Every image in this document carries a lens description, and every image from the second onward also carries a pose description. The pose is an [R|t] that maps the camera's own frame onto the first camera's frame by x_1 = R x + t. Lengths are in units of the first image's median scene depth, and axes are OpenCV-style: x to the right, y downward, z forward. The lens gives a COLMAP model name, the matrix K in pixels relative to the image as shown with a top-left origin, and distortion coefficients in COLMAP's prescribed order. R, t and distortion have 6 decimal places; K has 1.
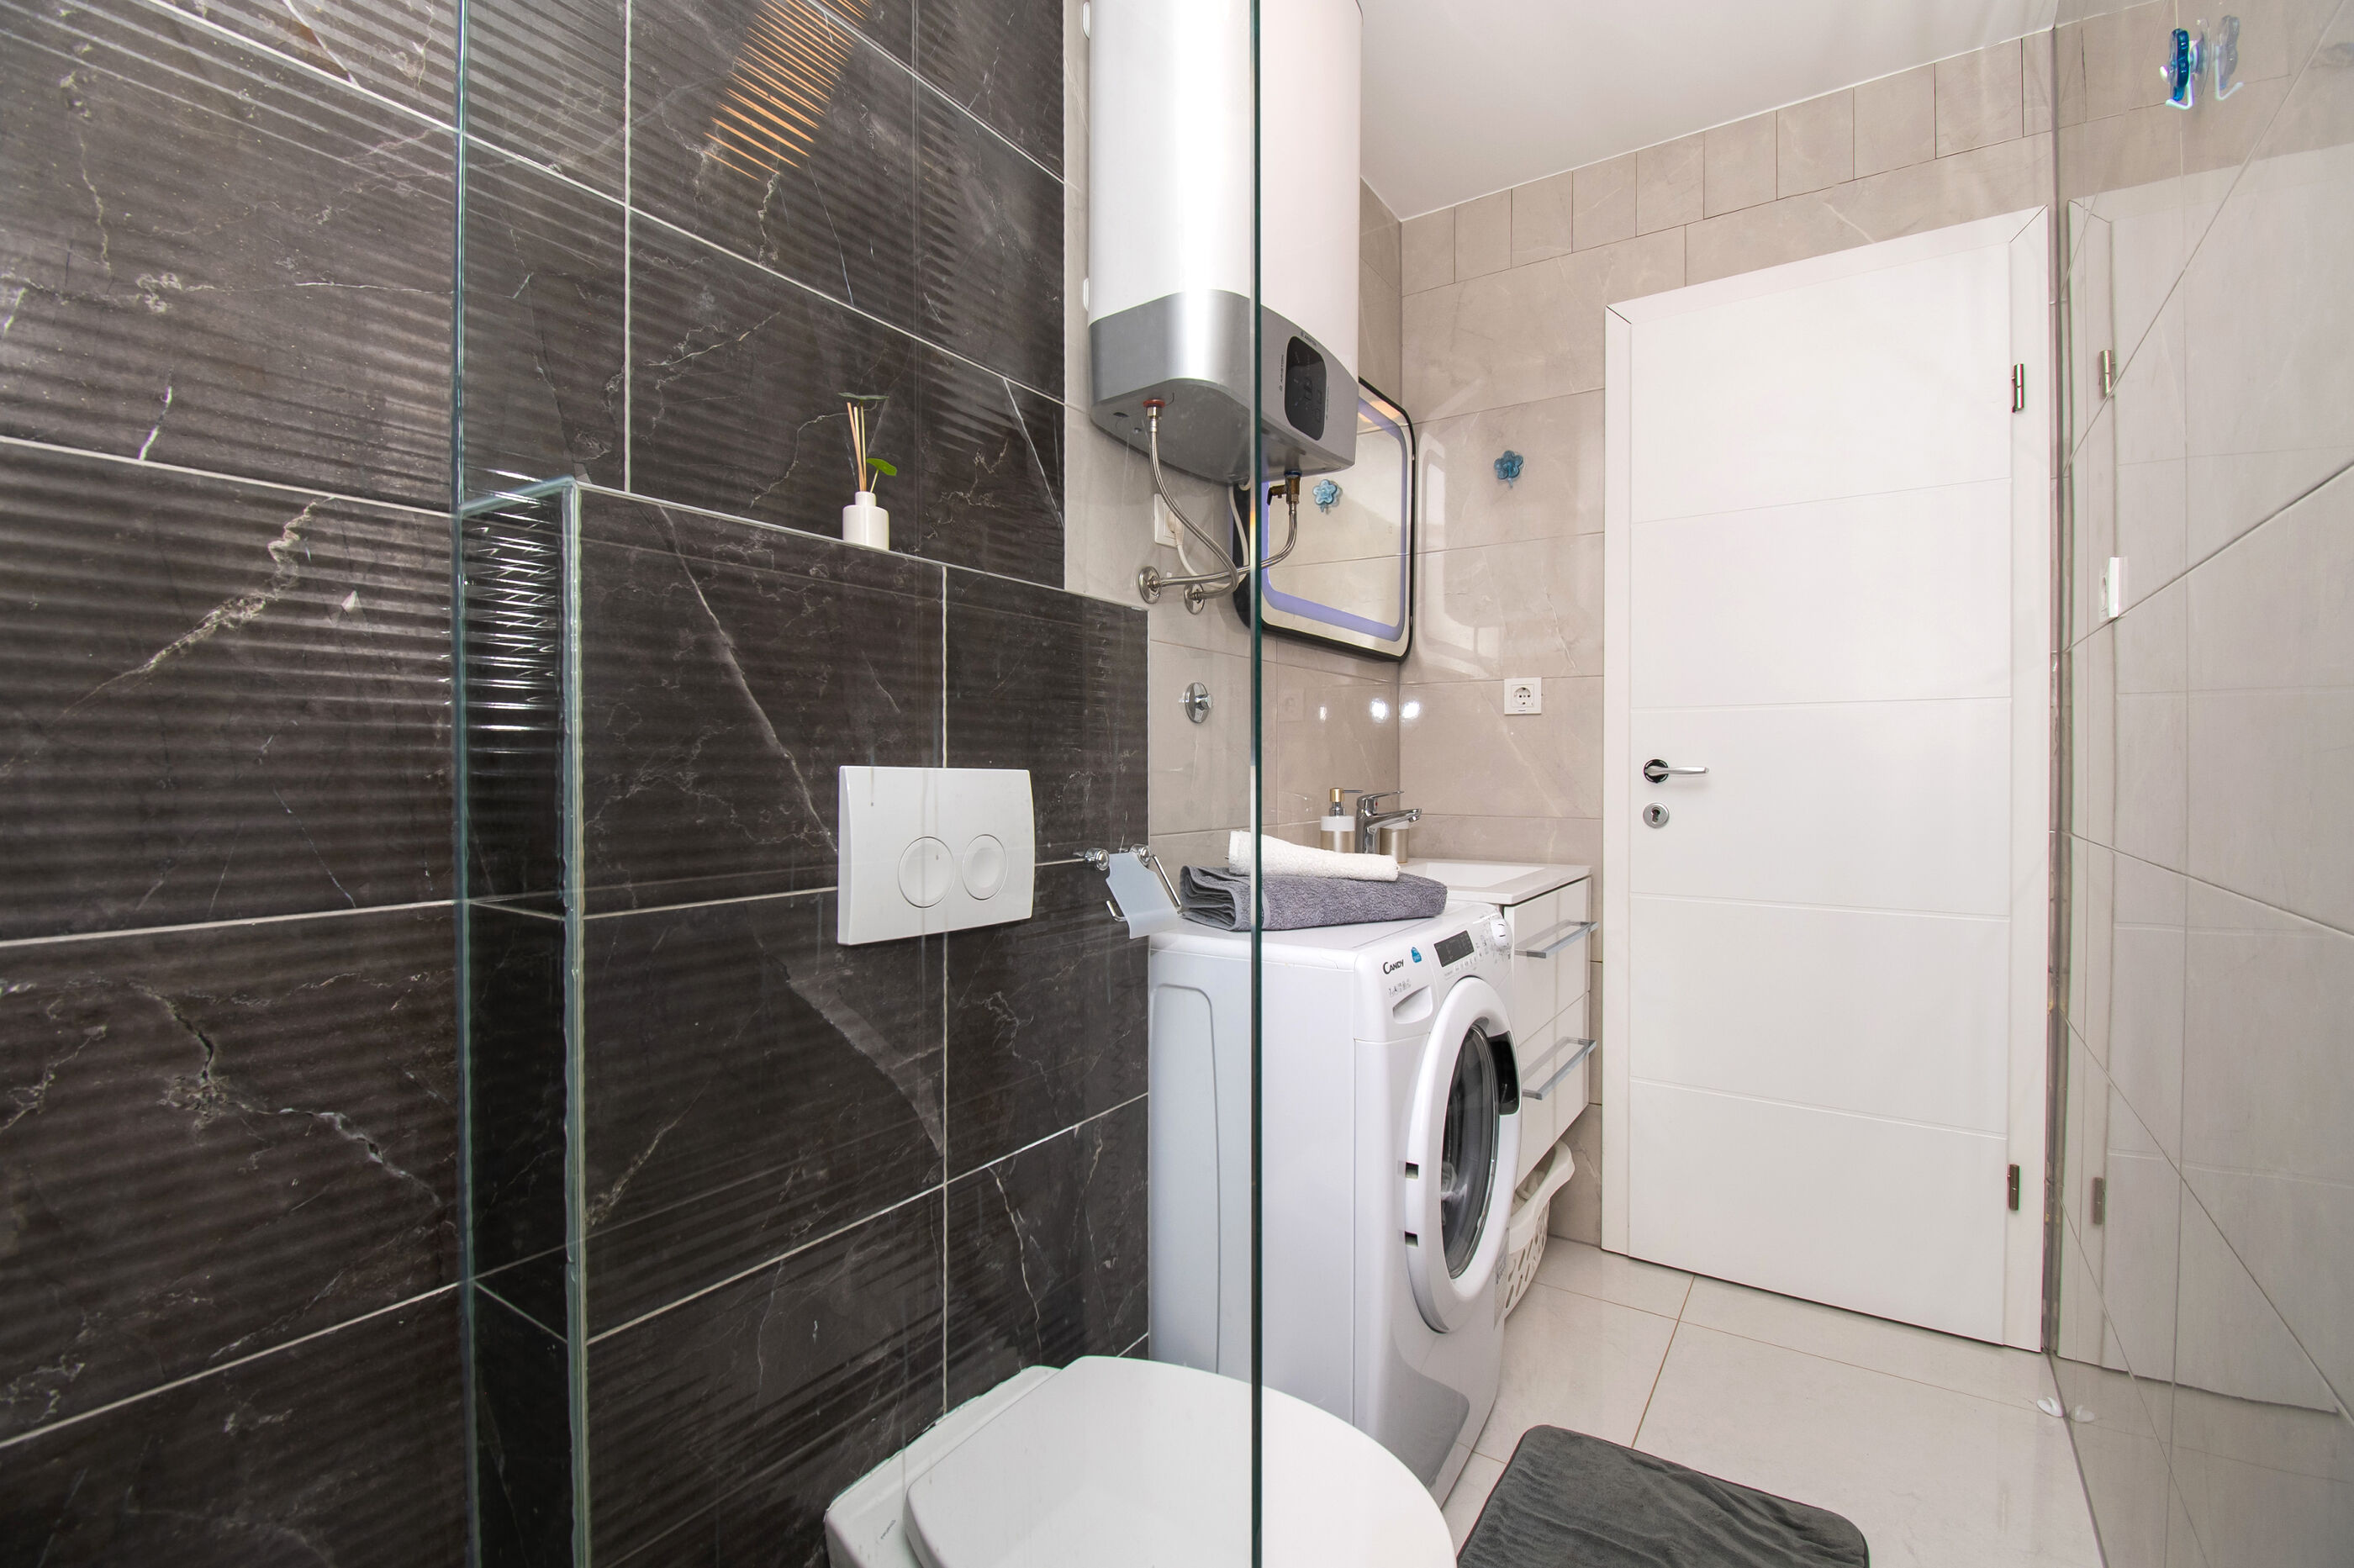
lens RADIAL K [[1047.5, 0, 1165.3], [0, 1047.5, 777.7], [0, 0, 1]] dist [0.001701, -0.017925]
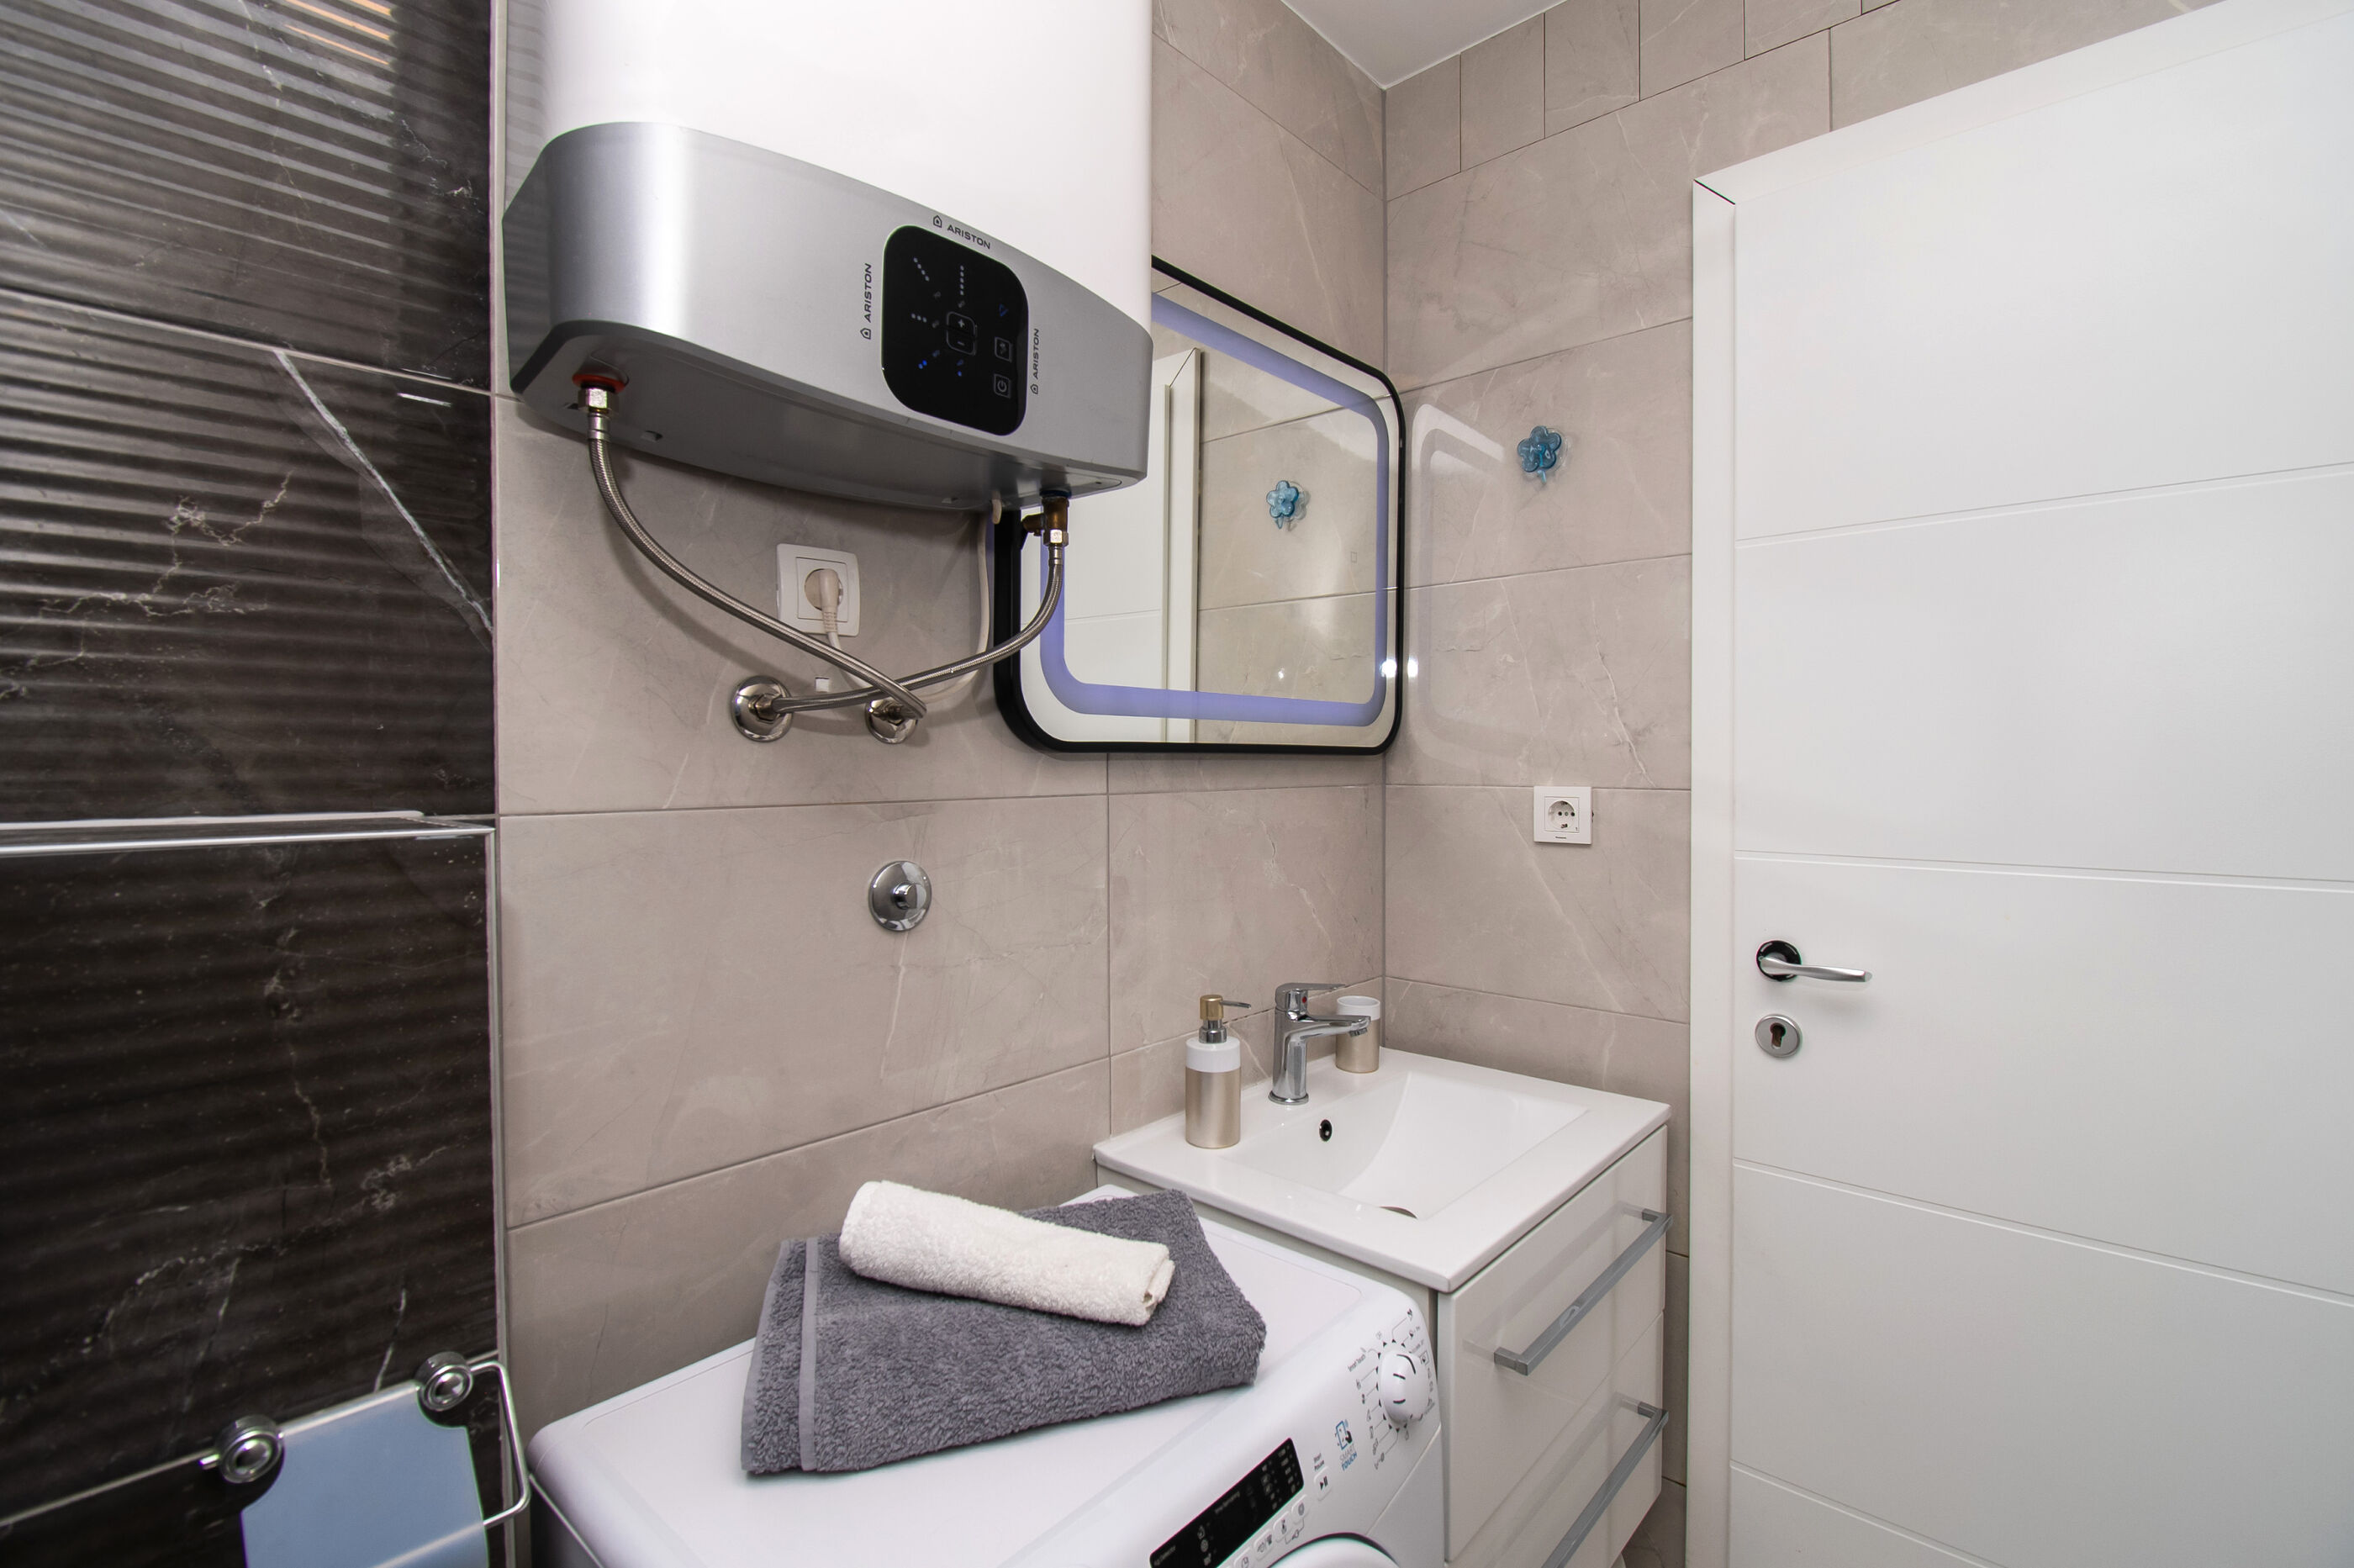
lens RADIAL K [[1047.5, 0, 1165.3], [0, 1047.5, 777.7], [0, 0, 1]] dist [0.001701, -0.017925]
pose [[0.988954, -0.002977, -0.148193, 0.201326], [0.004374, 0.999949, 0.009105, -0.108900], [0.148158, -0.009653, 0.988917, 0.345181]]
